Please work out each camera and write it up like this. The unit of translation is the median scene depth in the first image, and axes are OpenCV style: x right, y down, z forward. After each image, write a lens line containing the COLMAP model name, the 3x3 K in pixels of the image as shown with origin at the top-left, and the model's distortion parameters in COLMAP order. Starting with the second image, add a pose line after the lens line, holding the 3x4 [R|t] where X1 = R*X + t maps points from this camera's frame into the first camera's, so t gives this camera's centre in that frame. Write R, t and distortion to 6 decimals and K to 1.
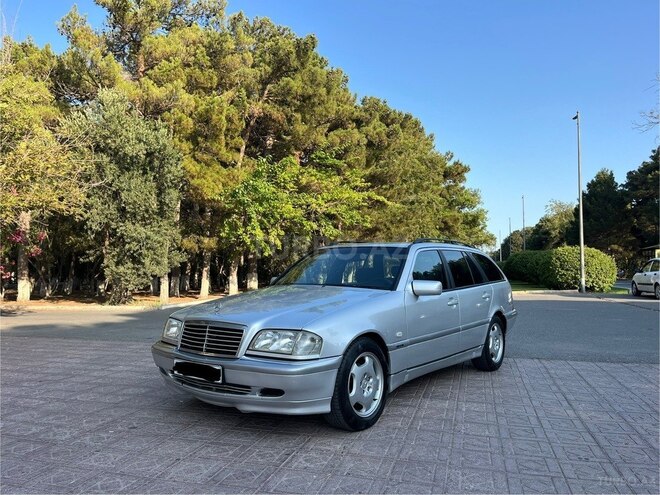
lens RADIAL K [[499.0, 0, 327.3], [0, 499.0, 250.7], [0, 0, 1]] dist [0.076076, -0.109461]
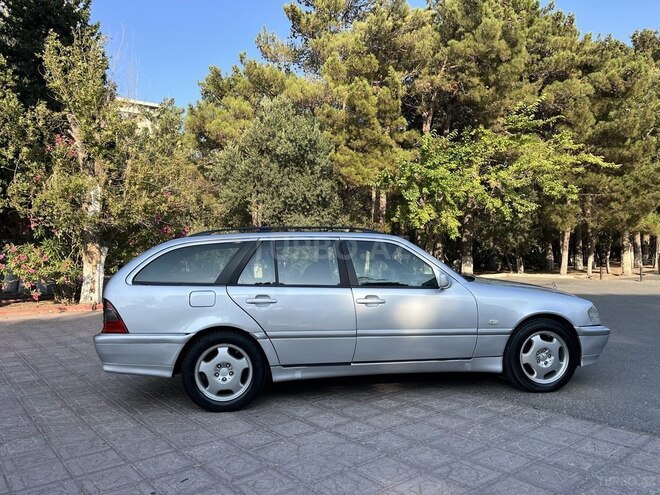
lens RADIAL K [[499.5, 0, 330.0], [0, 499.5, 250.2], [0, 0, 1]] dist [0.073601, -0.103820]
pose [[0.820931, -0.016431, -0.570792, 0.279654], [0.038347, 0.998916, 0.026396, -0.001986], [0.569739, -0.043557, 0.820671, 0.124364]]
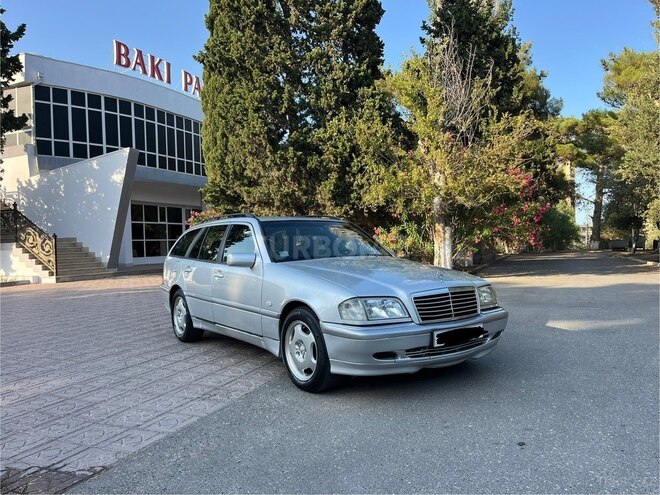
lens RADIAL K [[497.3, 0, 334.6], [0, 497.3, 251.0], [0, 0, 1]] dist [0.078999, -0.107415]
pose [[-0.120667, 0.019450, -0.992502, 0.444908], [0.069424, 0.997525, 0.011108, 0.017960], [0.990263, -0.067563, -0.121719, 0.446635]]
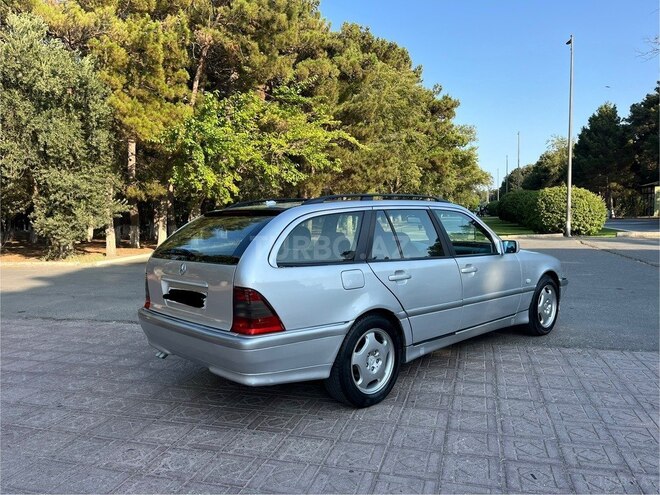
lens RADIAL K [[499.5, 0, 330.0], [0, 499.5, 250.2], [0, 0, 1]] dist [0.073601, -0.103820]
pose [[0.999898, -0.014202, 0.001556, 0.082995], [0.013925, 0.993135, 0.116144, -0.009908], [-0.003195, -0.116111, 0.993231, 0.087186]]
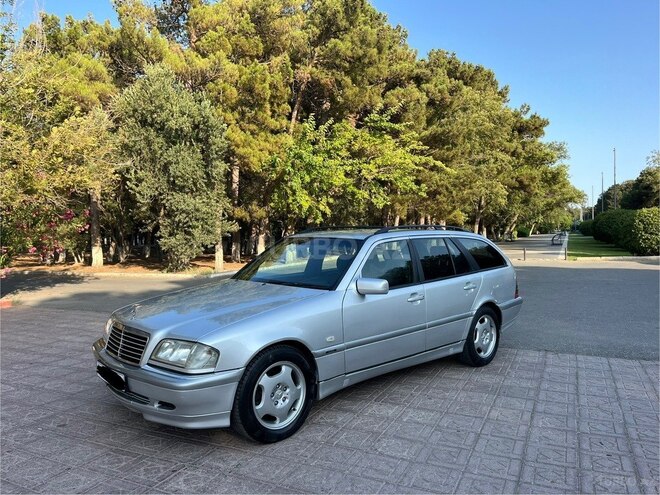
lens RADIAL K [[498.1, 0, 326.8], [0, 498.1, 245.0], [0, 0, 1]] dist [0.078401, -0.109288]
pose [[0.986935, -0.001963, -0.161106, 0.068355], [0.013282, 0.997514, 0.069209, -0.017669], [0.160570, -0.070444, 0.984507, 0.021041]]
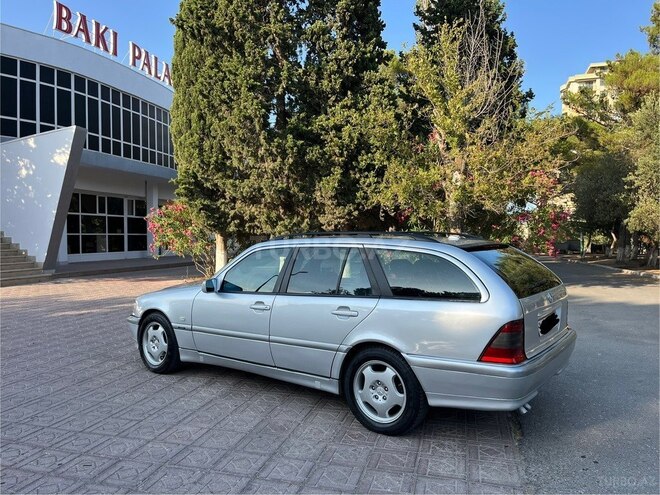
lens RADIAL K [[496.6, 0, 328.9], [0, 496.6, 244.6], [0, 0, 1]] dist [0.085243, -0.121949]
pose [[0.014647, 0.018660, -0.999719, 0.334428], [0.045781, 0.998765, 0.019313, -0.006639], [0.998844, -0.046051, 0.013775, 0.323408]]
